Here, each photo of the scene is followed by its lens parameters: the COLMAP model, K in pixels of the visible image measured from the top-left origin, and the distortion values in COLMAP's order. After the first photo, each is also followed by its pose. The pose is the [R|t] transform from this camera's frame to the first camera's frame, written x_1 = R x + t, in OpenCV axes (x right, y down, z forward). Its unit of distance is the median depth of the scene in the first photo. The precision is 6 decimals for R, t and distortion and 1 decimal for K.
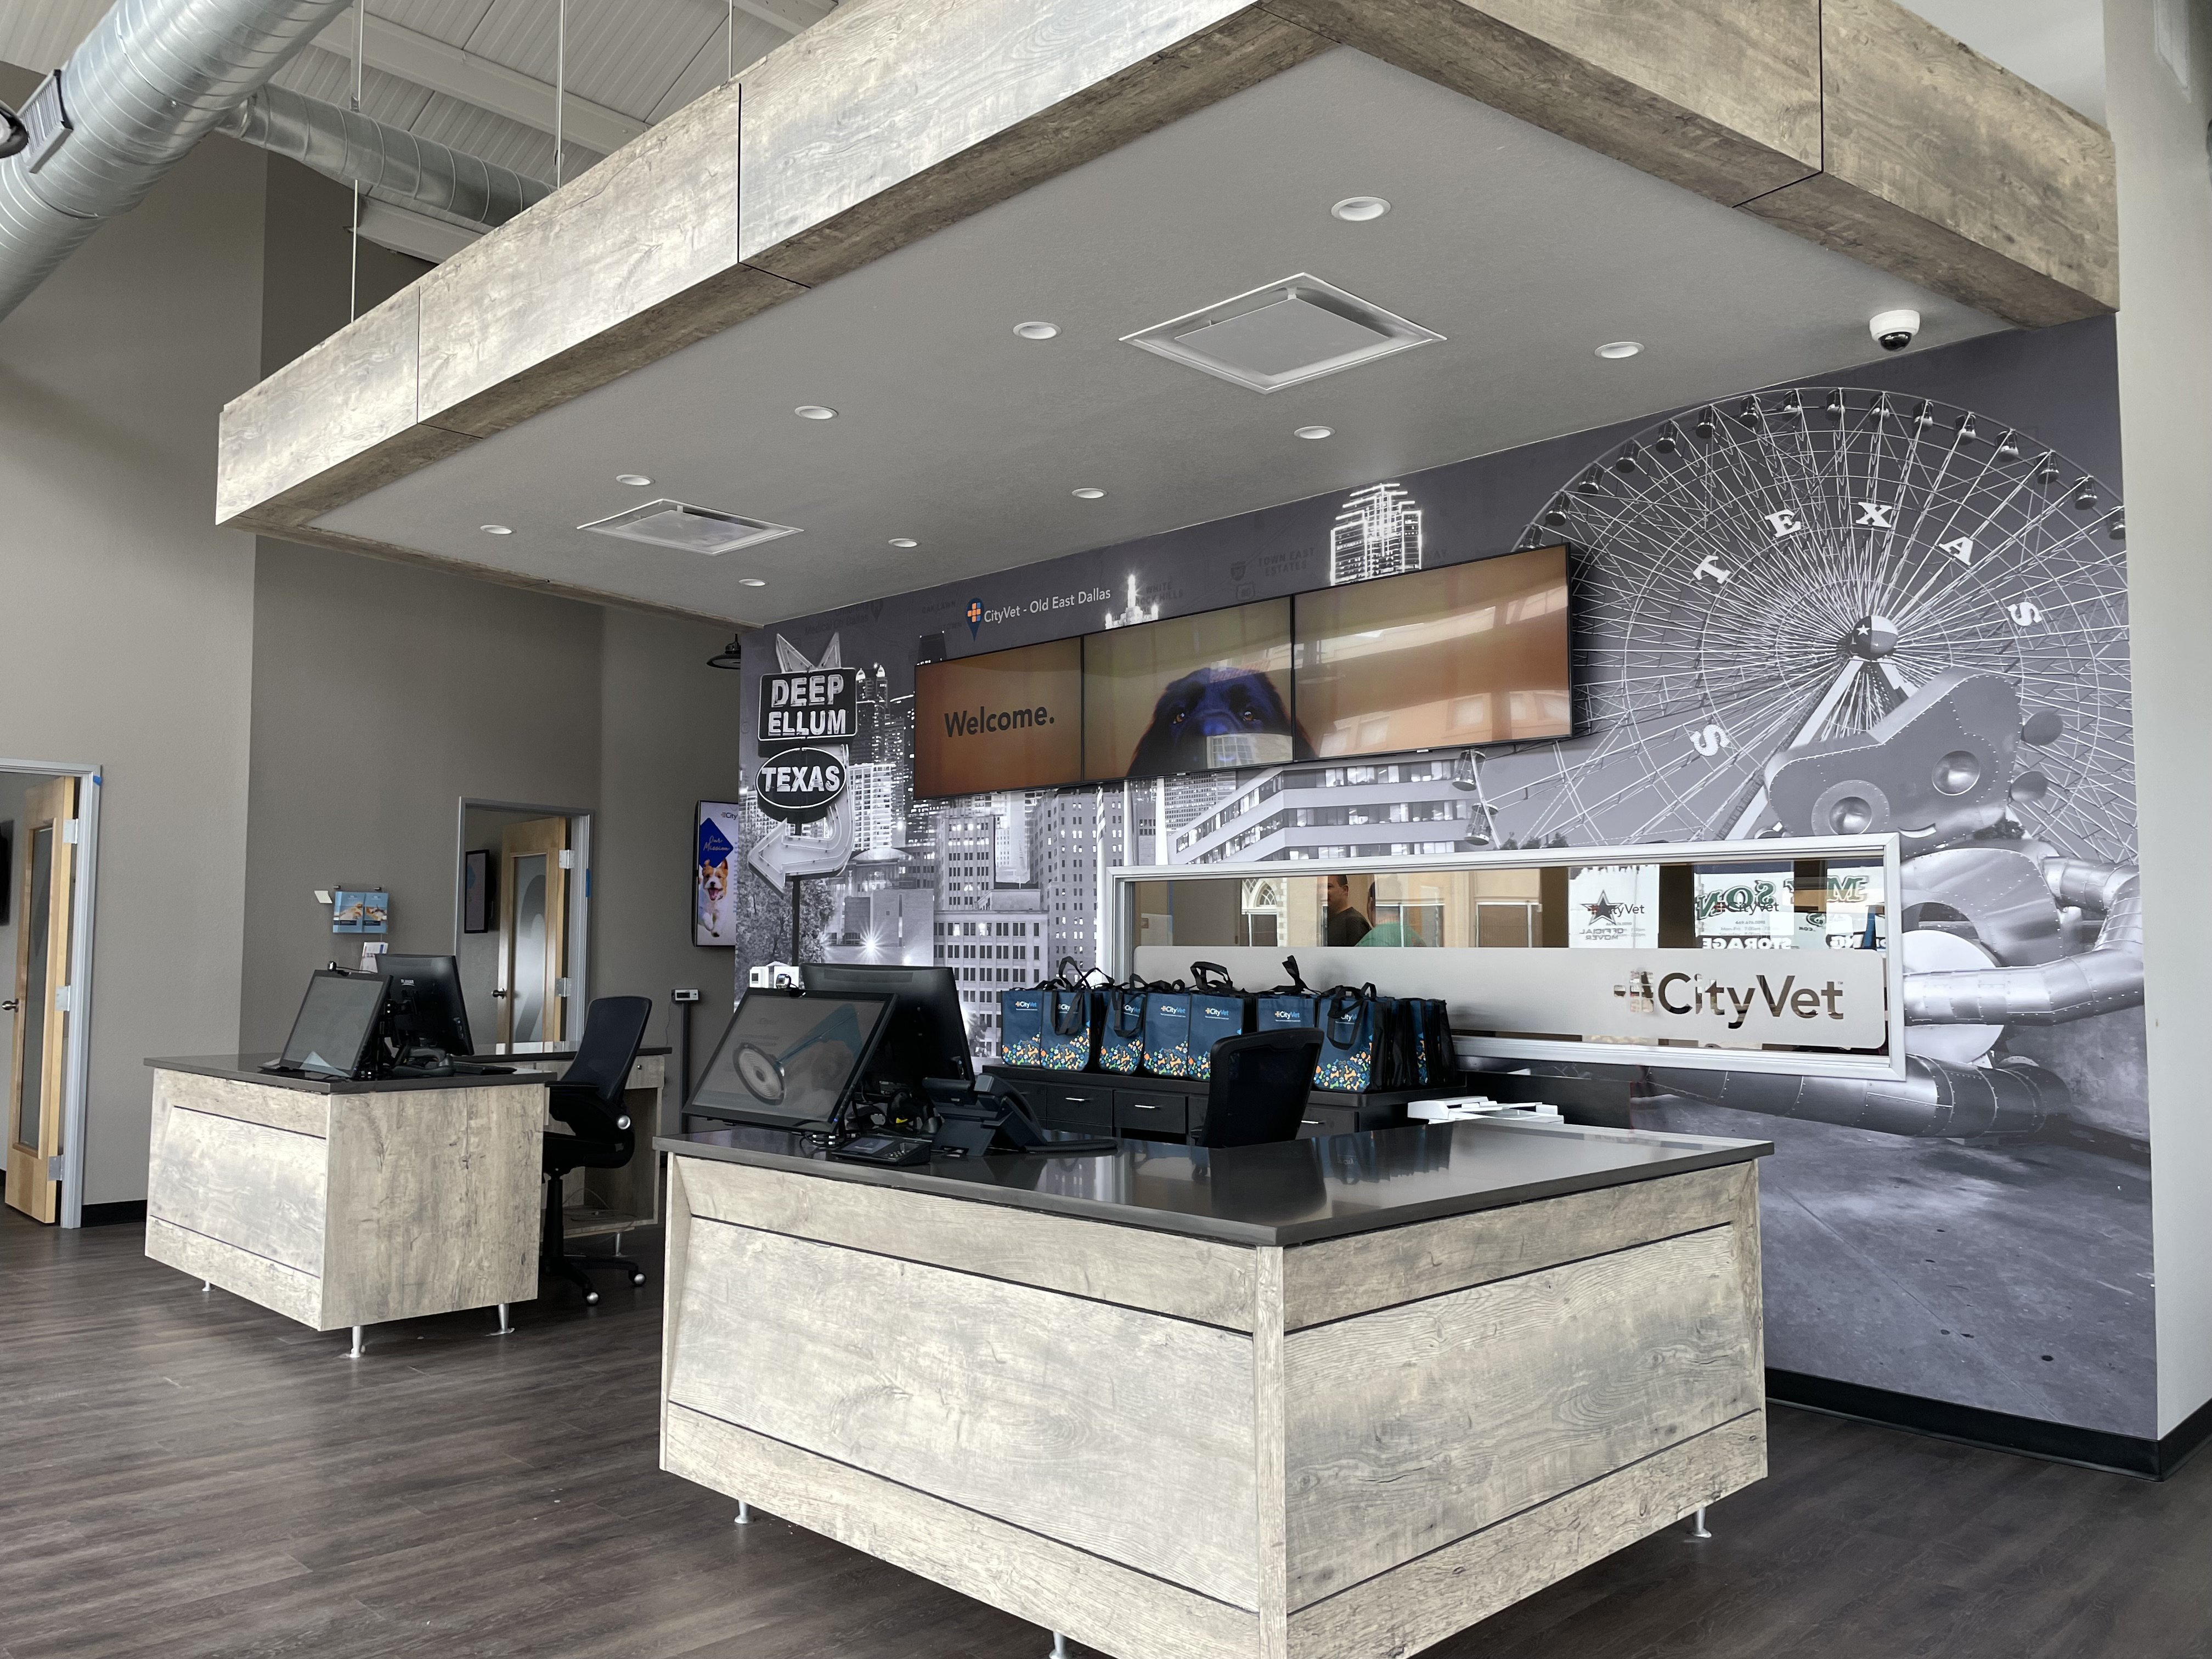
lens RADIAL K [[1676.9, 0, 1037.5], [0, 1676.9, 847.9], [0, 0, 1]] dist [0.059110, -0.037666]
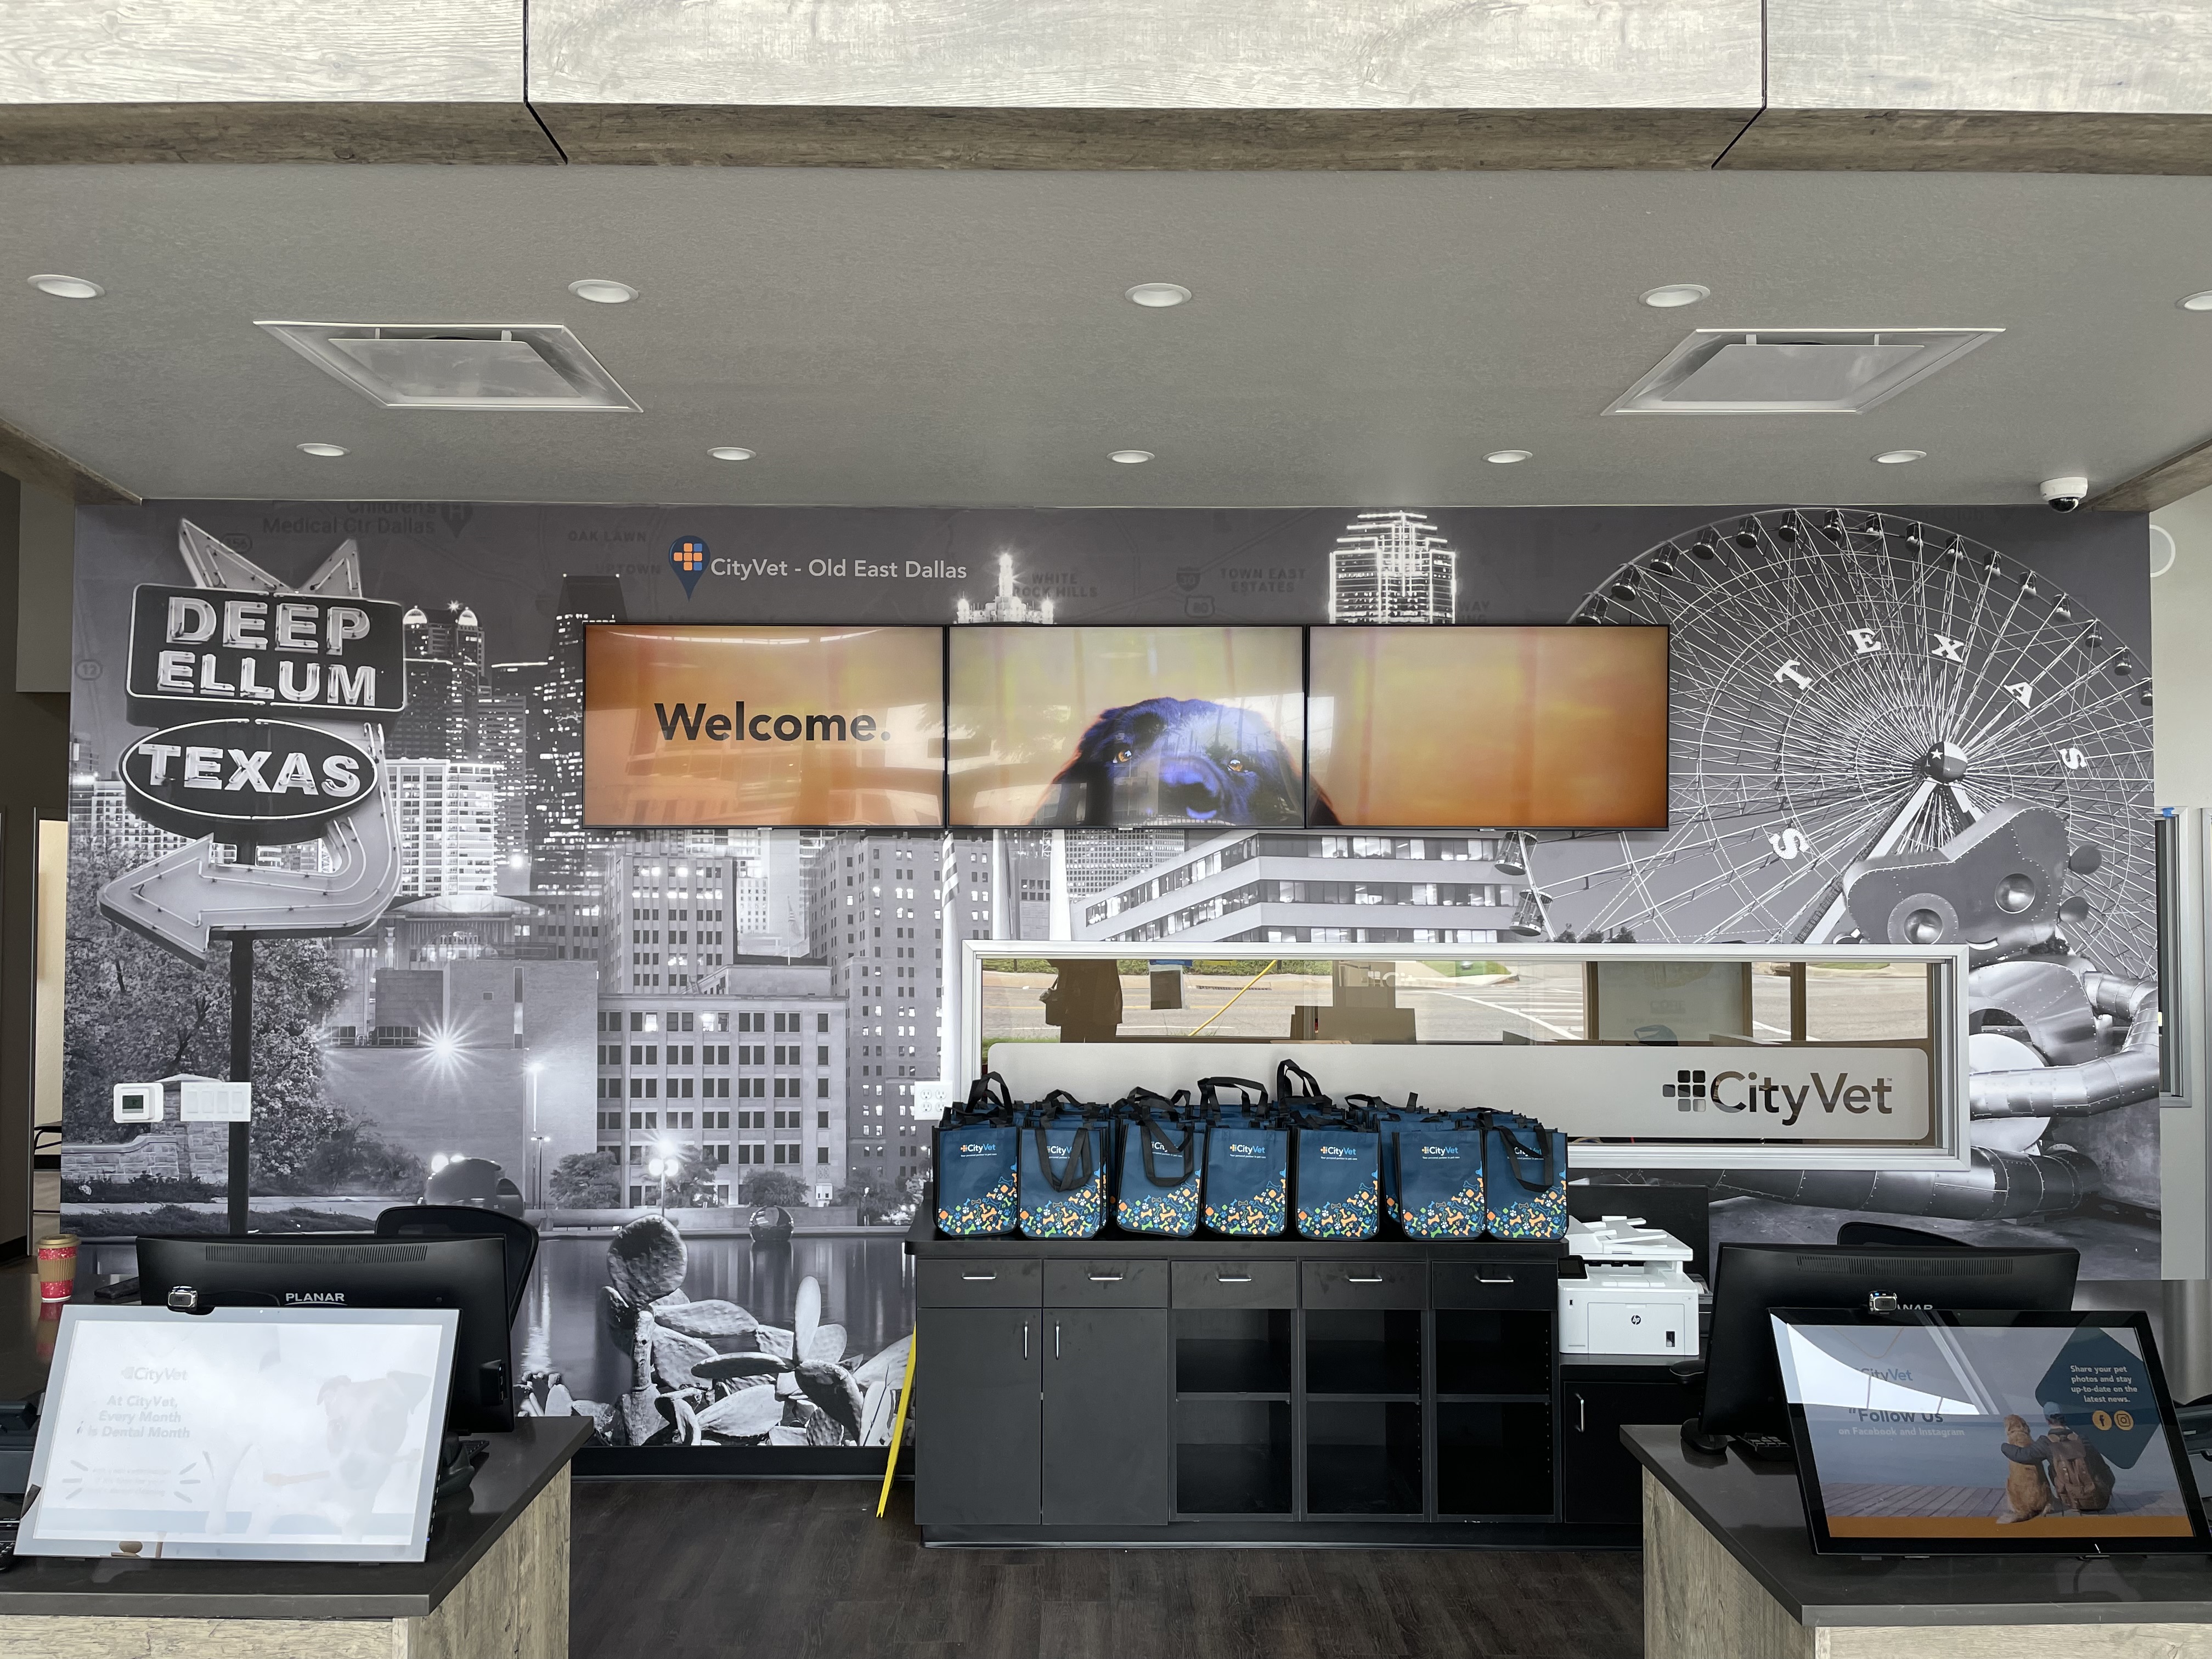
lens RADIAL K [[1676.9, 0, 1102.9], [0, 1676.9, 837.0], [0, 0, 1]] dist [0.059110, -0.037666]
pose [[0.692155, 0.010126, 0.721678, -0.541488], [-0.041834, 0.998783, 0.026108, -0.067487], [-0.720536, -0.048261, 0.691736, 0.522764]]
